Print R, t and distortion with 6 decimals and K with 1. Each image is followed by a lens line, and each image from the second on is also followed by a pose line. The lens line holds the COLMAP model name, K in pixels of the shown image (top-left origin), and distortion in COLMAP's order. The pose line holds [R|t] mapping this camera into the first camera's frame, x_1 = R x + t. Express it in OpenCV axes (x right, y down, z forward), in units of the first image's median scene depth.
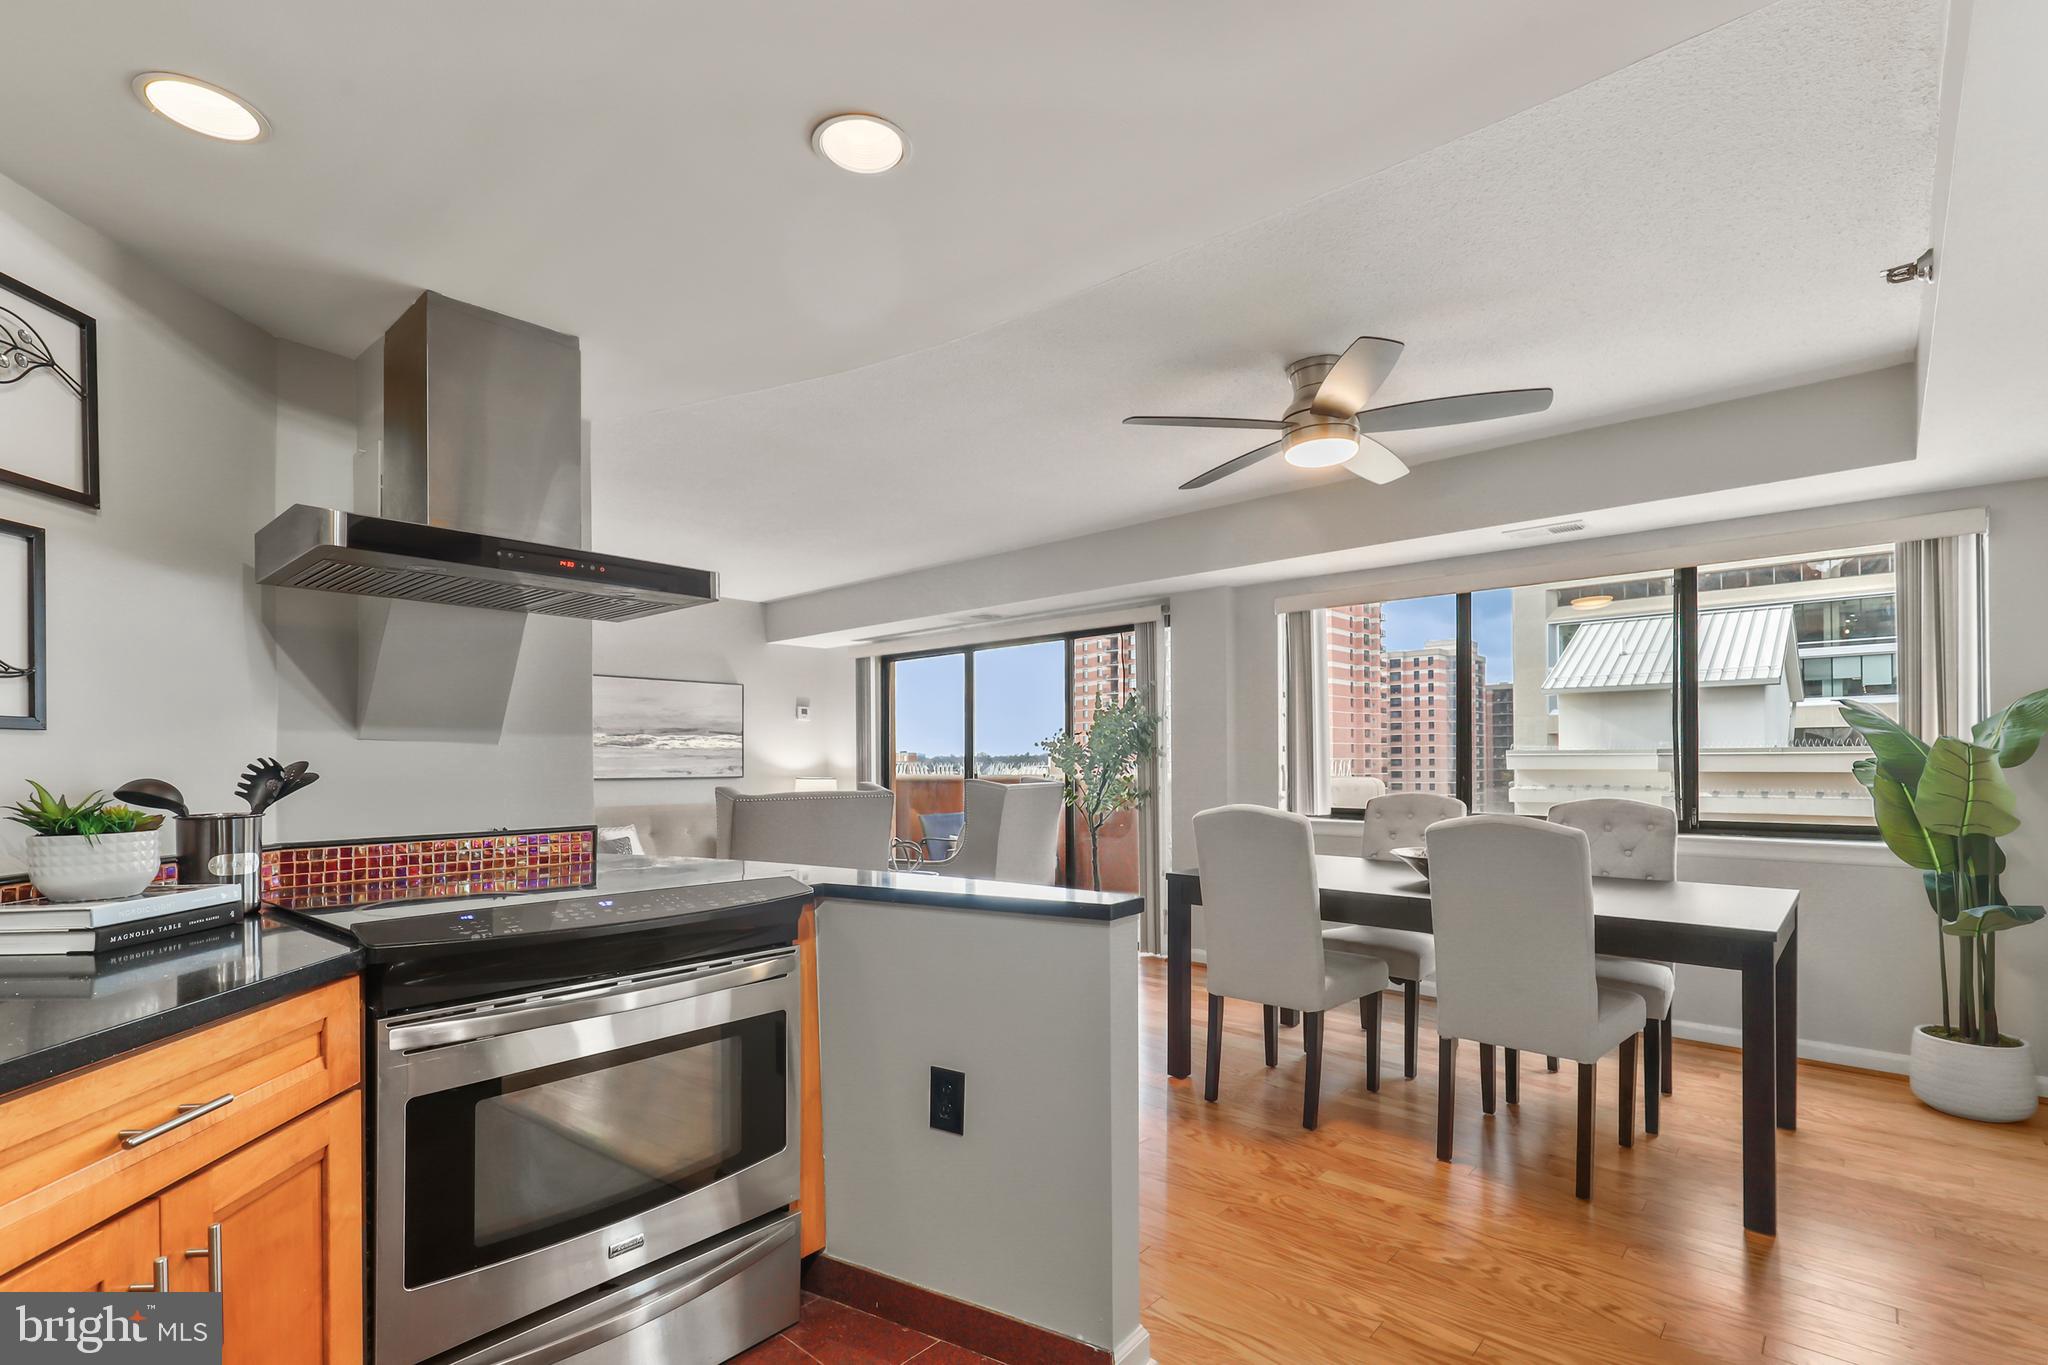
lens RADIAL K [[948.9, 0, 1015.0], [0, 948.9, 749.5], [0, 0, 1]] dist [-0.000073, -0.000329]
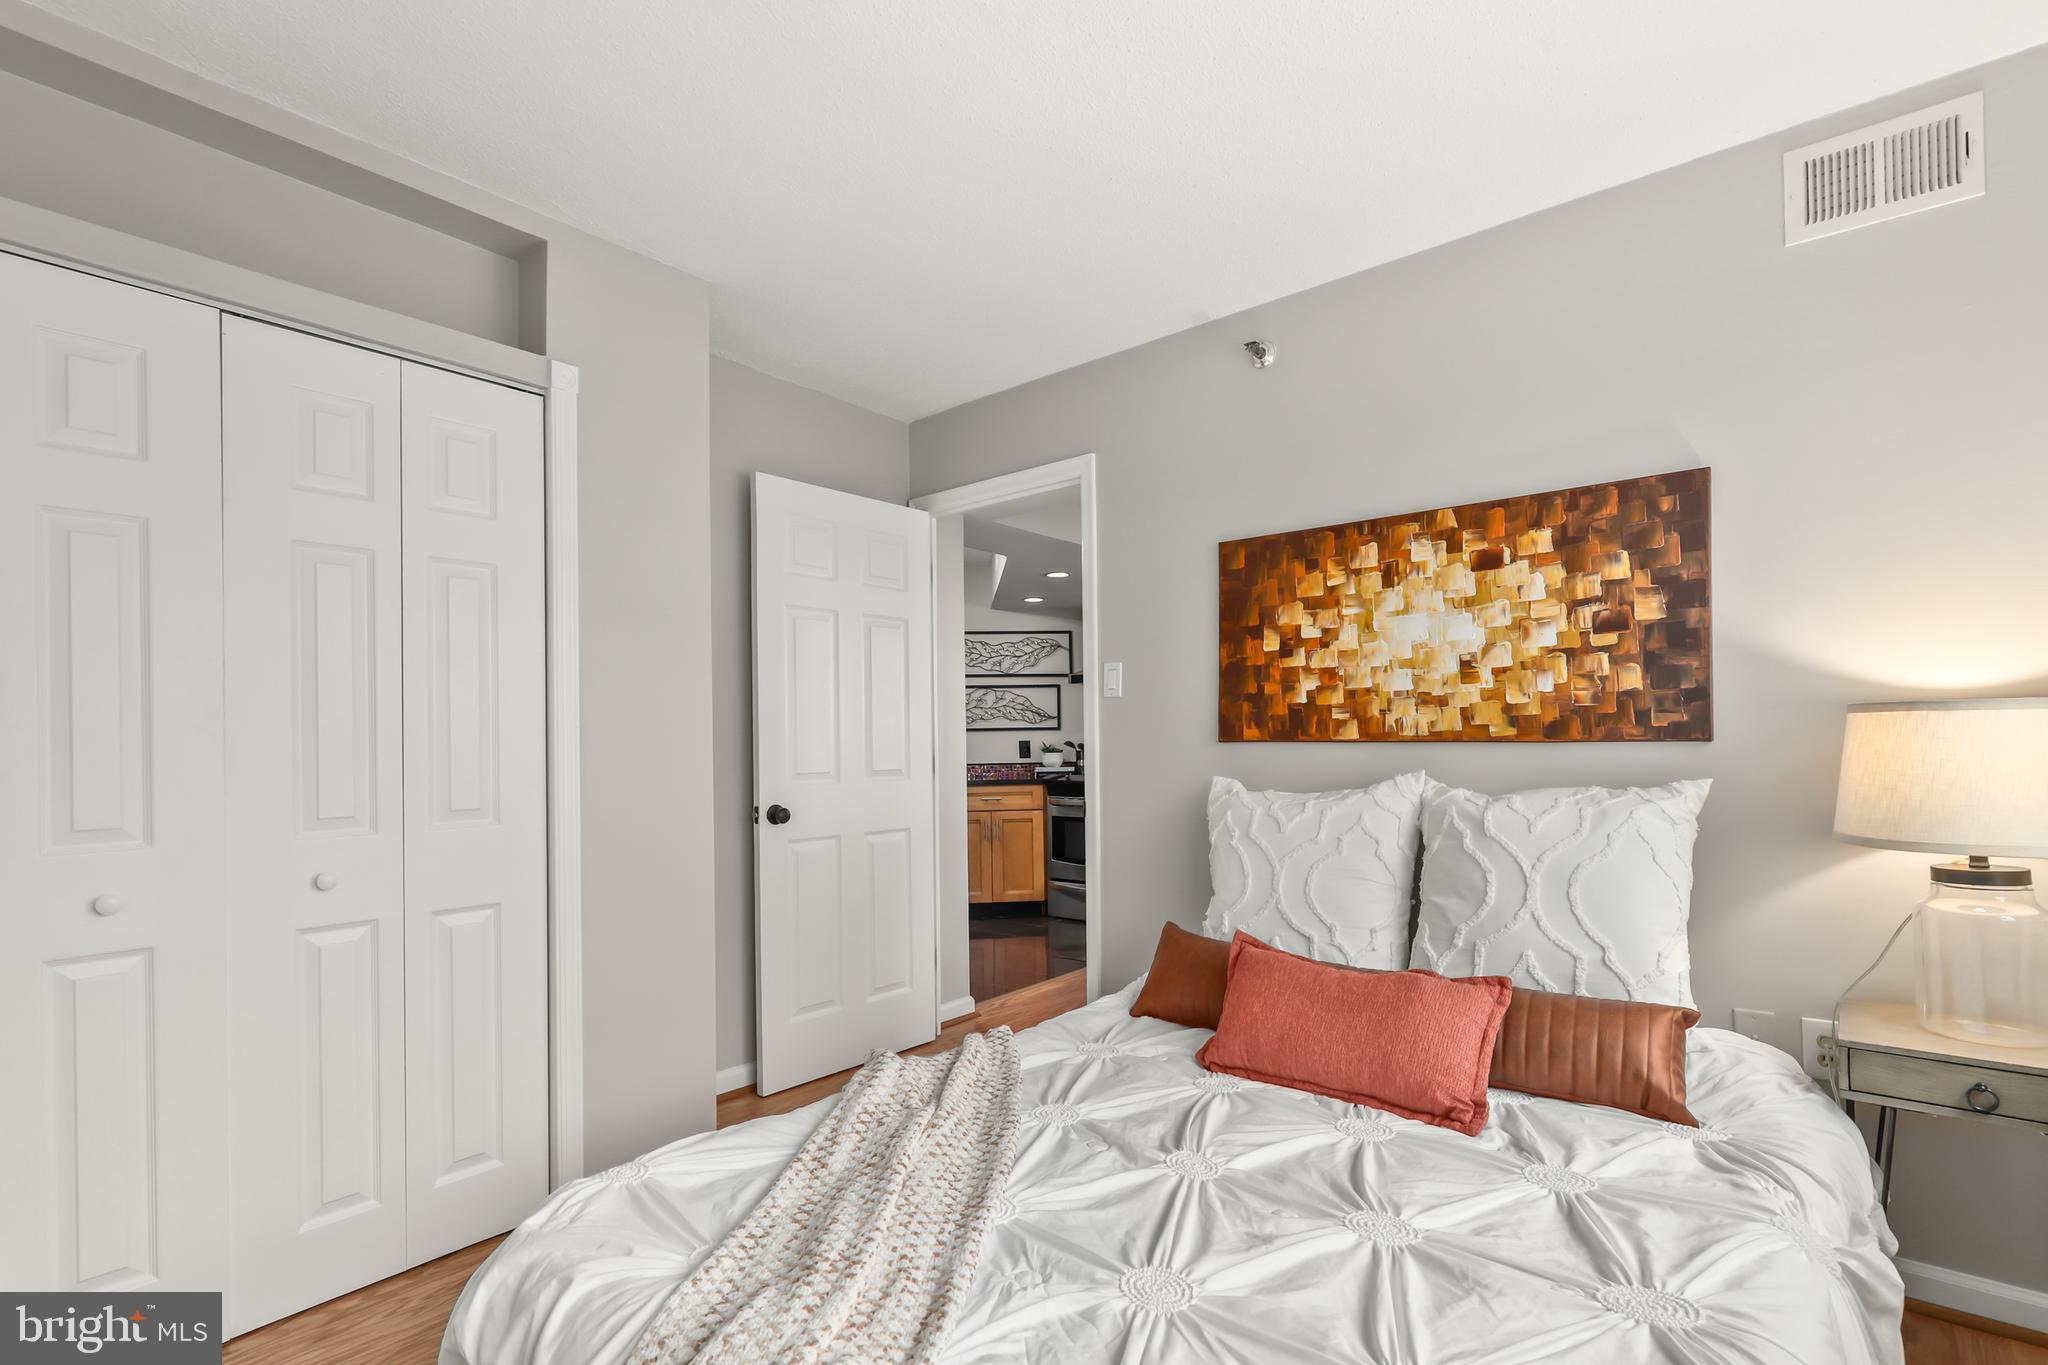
lens RADIAL K [[935.8, 0, 1023.4], [0, 935.8, 730.1], [0, 0, 1]] dist [-0.000556, -0.000318]
pose [[0.037315, -0.006145, -0.999285, 0.939510], [0.023157, 0.999718, -0.005283, -0.000223], [0.999035, -0.022943, 0.037446, 0.186789]]
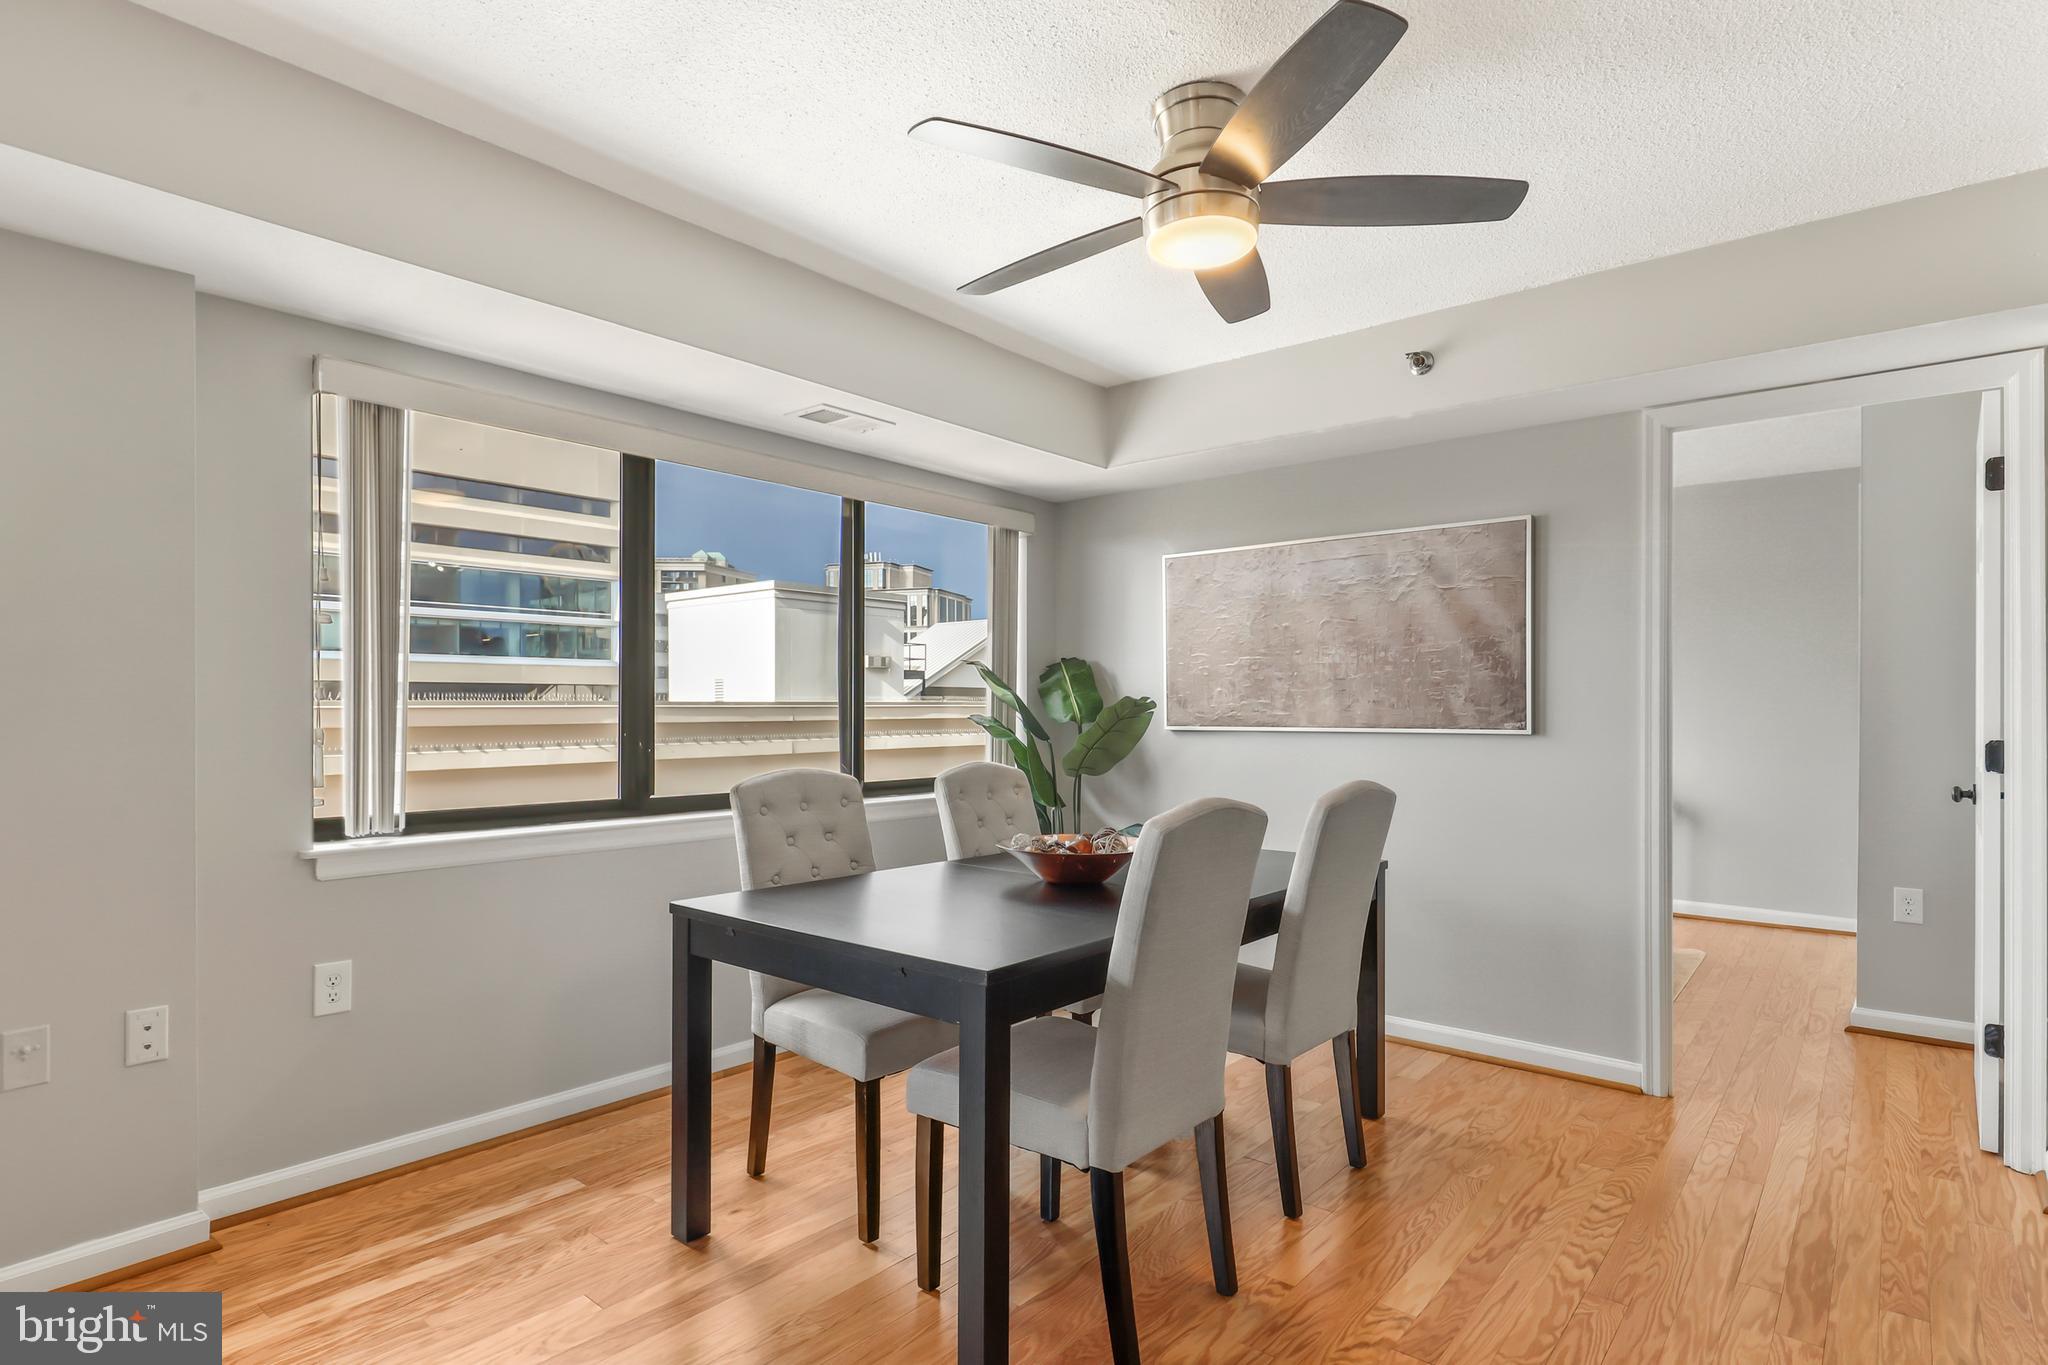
lens RADIAL K [[1055.1, 0, 1024.9], [0, 1055.1, 704.9], [0, 0, 1]] dist [-0.000033, 0.000388]
pose [[-0.040227, 0.008691, 0.999153, -0.216801], [-0.010475, 0.999904, -0.009119, 0.005130], [-0.999136, -0.010833, -0.040132, 0.635464]]
